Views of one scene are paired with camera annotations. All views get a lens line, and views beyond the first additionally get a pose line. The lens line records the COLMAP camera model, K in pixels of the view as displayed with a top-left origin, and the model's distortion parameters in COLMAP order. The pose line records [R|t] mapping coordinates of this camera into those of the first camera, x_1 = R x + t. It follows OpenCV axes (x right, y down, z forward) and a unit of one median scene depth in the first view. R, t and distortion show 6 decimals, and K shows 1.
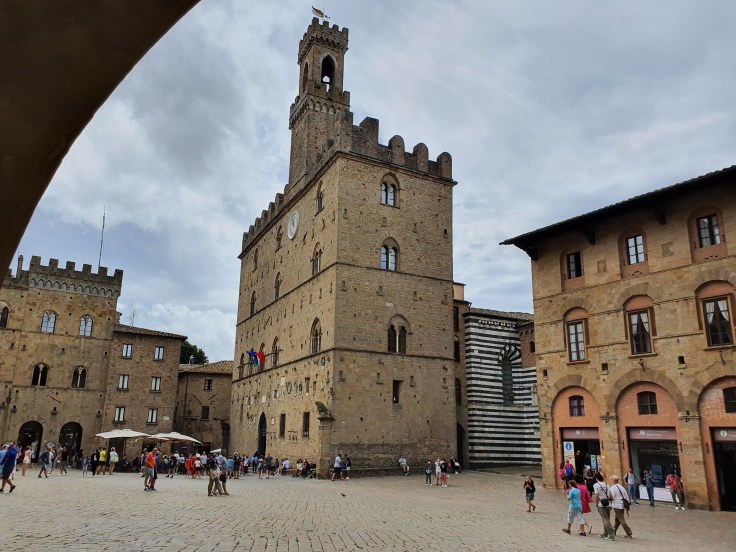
lens RADIAL K [[626.3, 0, 368.0], [0, 626.3, 276.0], [0, 0, 1]] dist [0.083935, -0.000302]
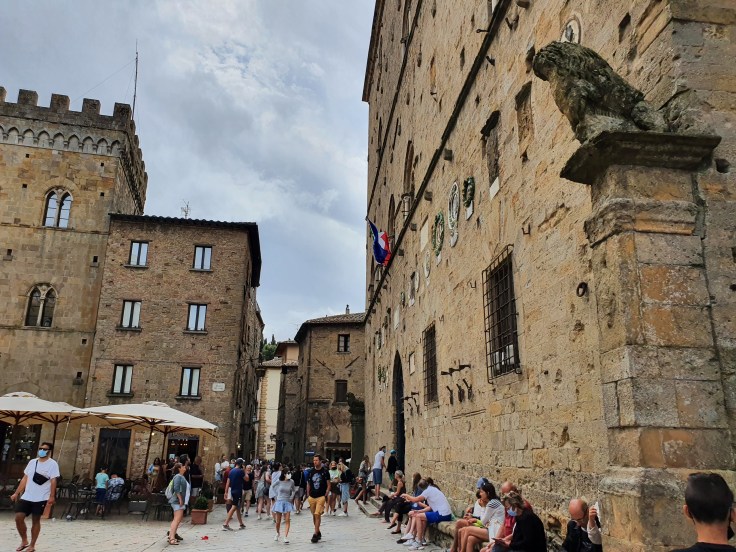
lens RADIAL K [[626.3, 0, 368.0], [0, 626.3, 276.0], [0, 0, 1]] dist [0.083935, -0.000302]
pose [[0.941137, -0.099778, -0.322964, -0.054694], [0.092813, 0.994998, -0.036936, 0.173419], [0.325034, 0.004786, 0.945690, 0.603243]]
